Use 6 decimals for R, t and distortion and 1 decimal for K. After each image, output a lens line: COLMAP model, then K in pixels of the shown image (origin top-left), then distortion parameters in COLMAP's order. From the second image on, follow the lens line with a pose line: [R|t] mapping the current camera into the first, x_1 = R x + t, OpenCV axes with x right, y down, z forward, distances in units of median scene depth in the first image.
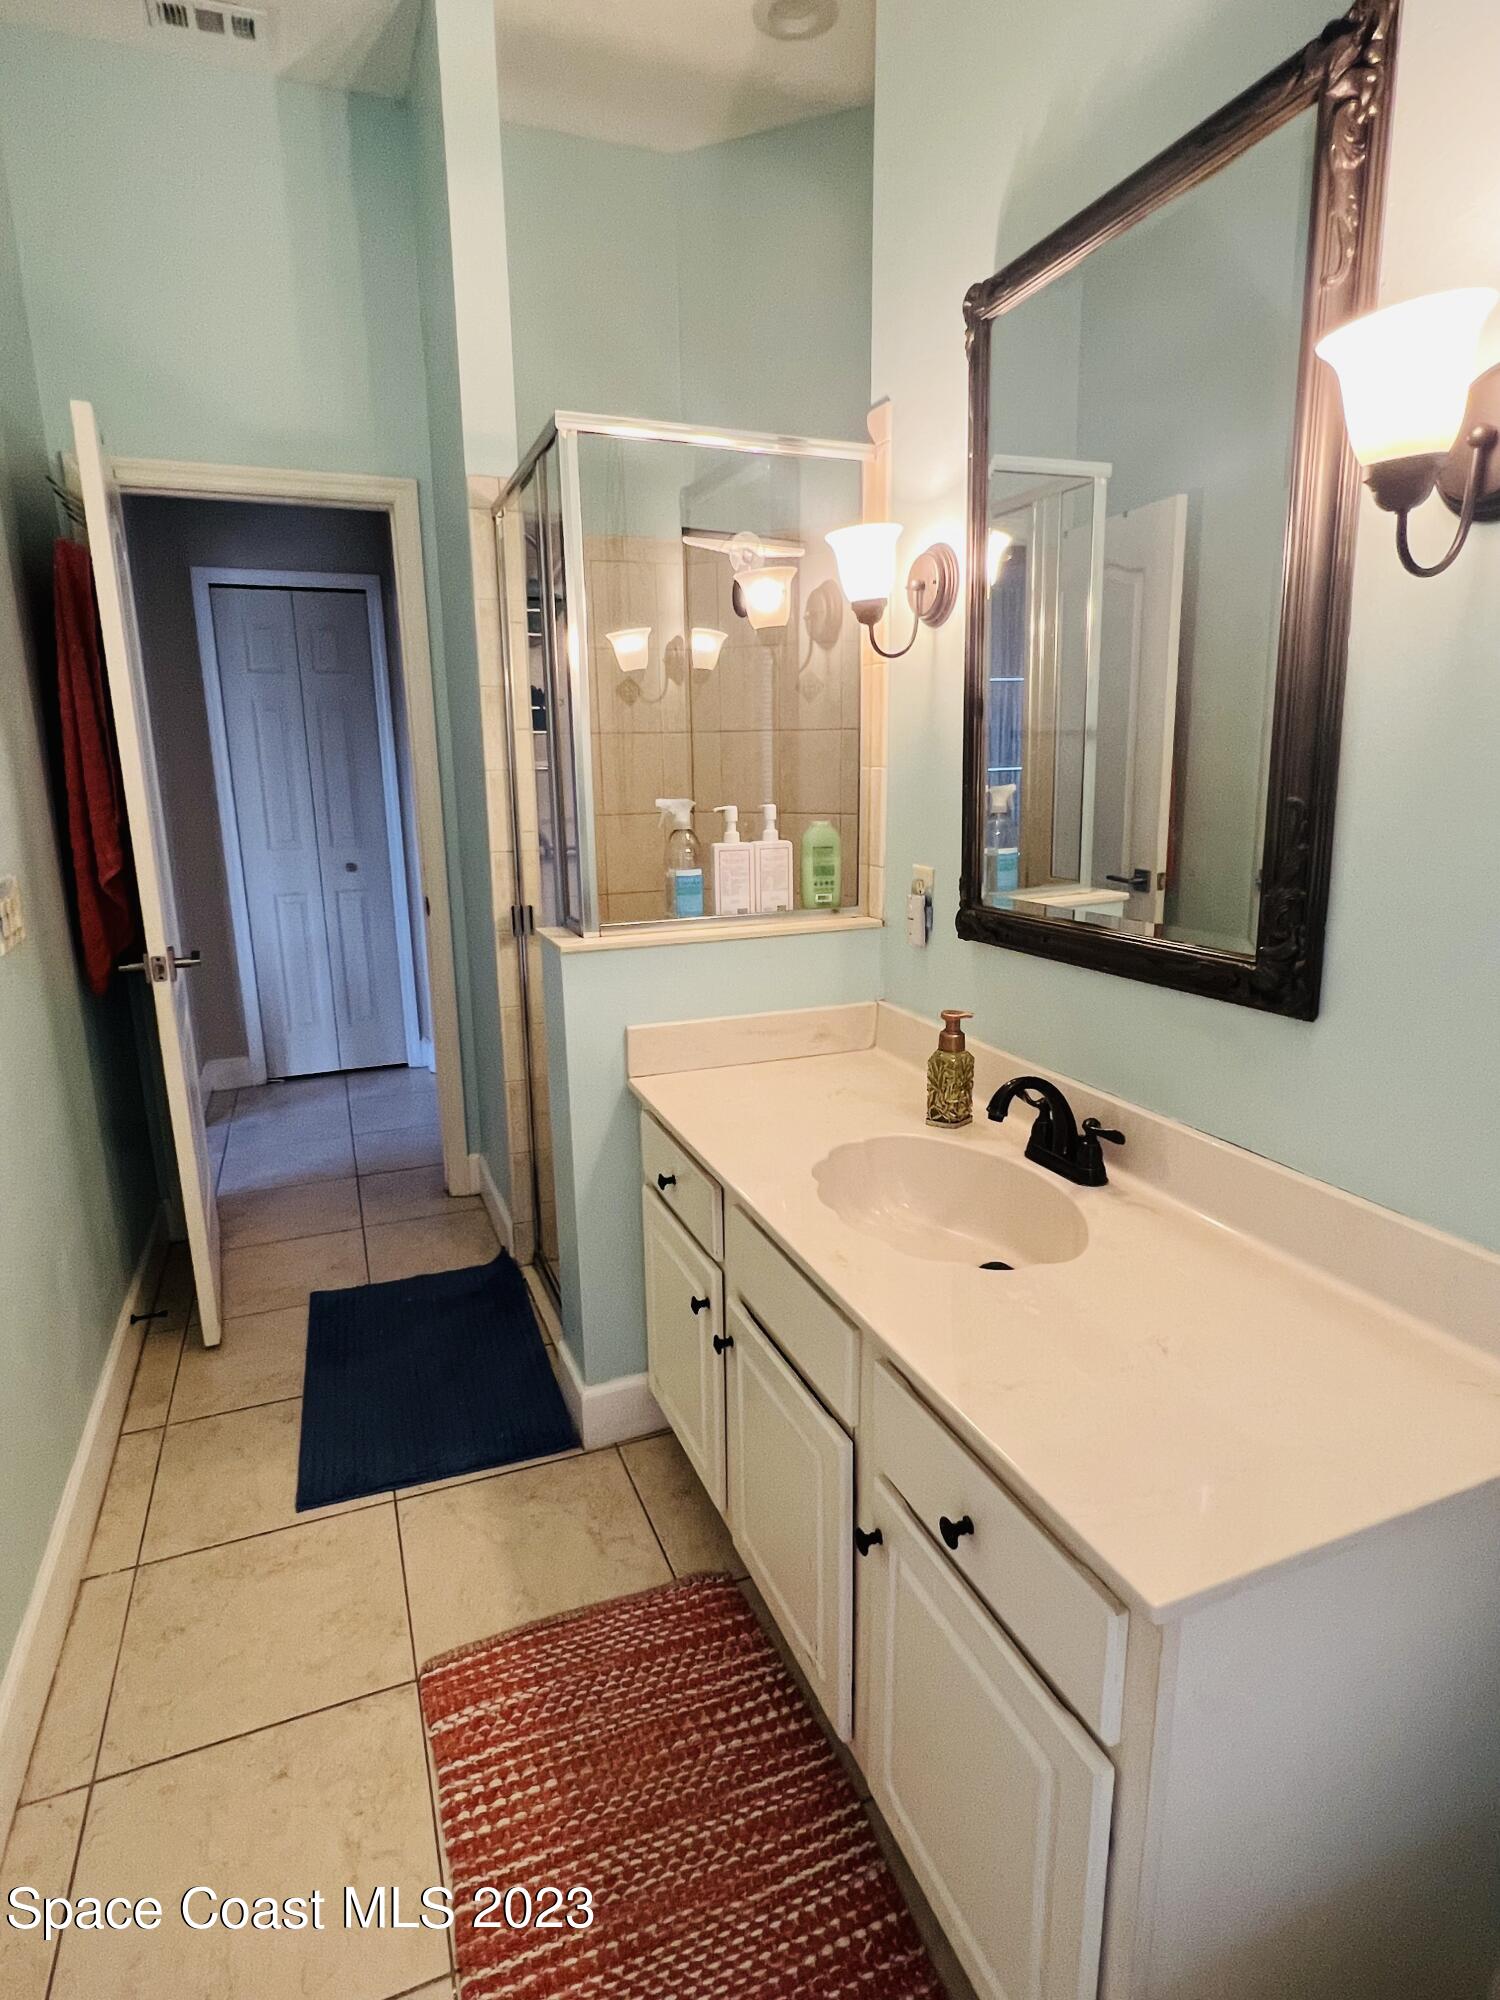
lens RADIAL K [[1060.1, 0, 751.5], [0, 1060.1, 993.8], [0, 0, 1]] dist [-0.001495, -0.000743]
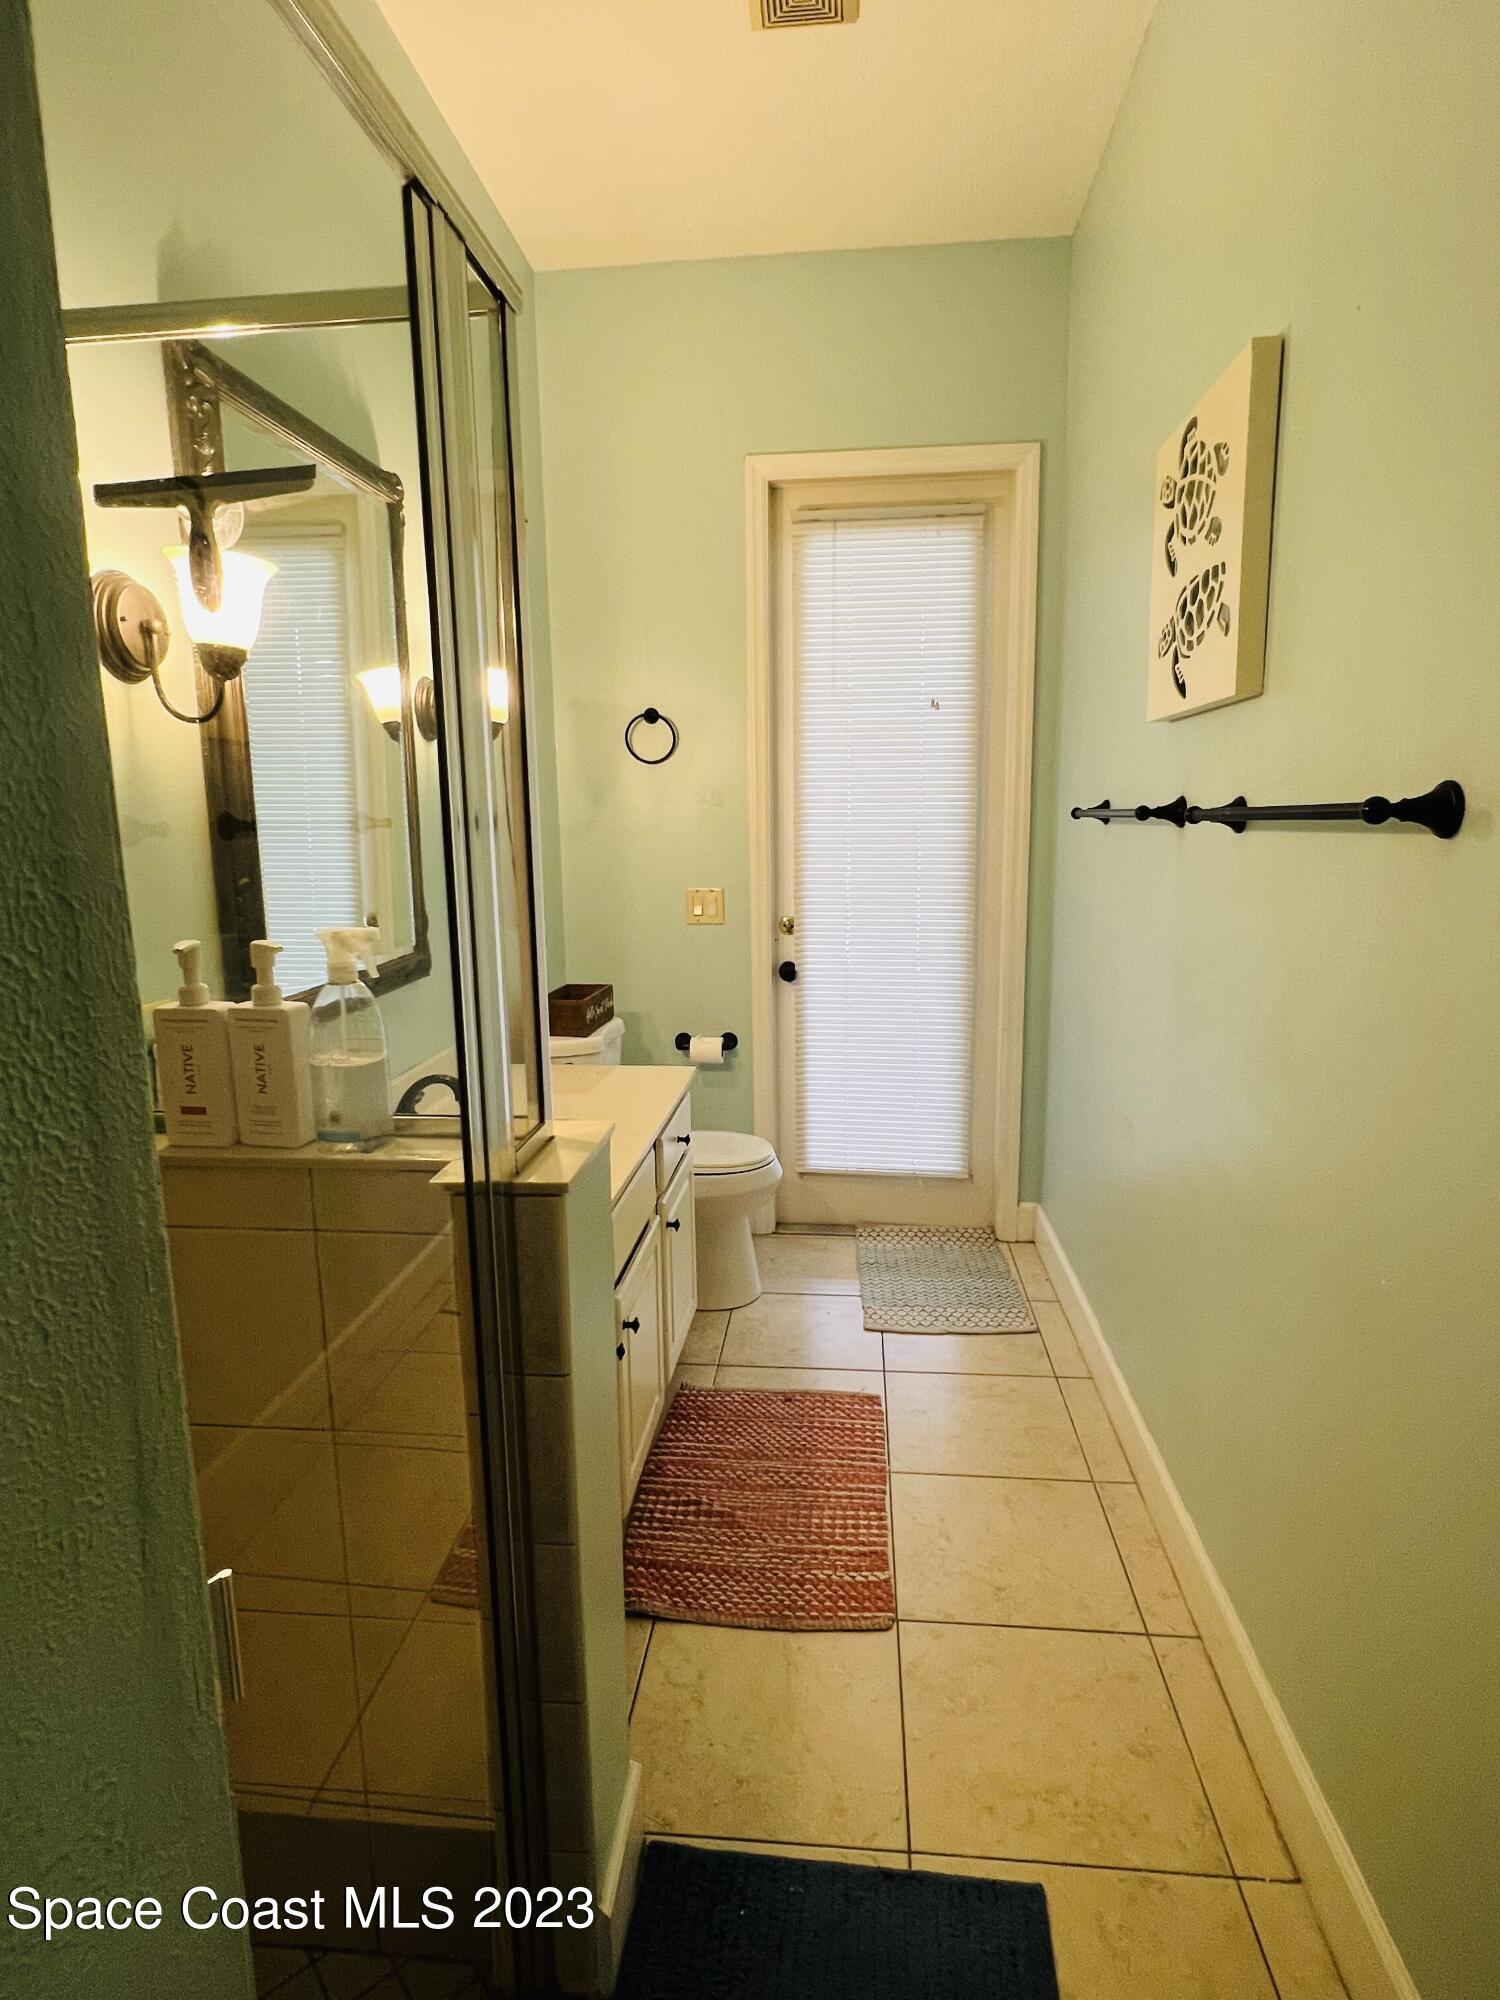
lens RADIAL K [[1060.1, 0, 750.8], [0, 1060.1, 997.1], [0, 0, 1]] dist [-0.001495, -0.000743]
pose [[-0.883984, -0.060124, 0.463636, -0.652418], [0.122004, 0.927667, 0.352916, -0.402476], [-0.451318, 0.368537, -0.812707, 1.714052]]
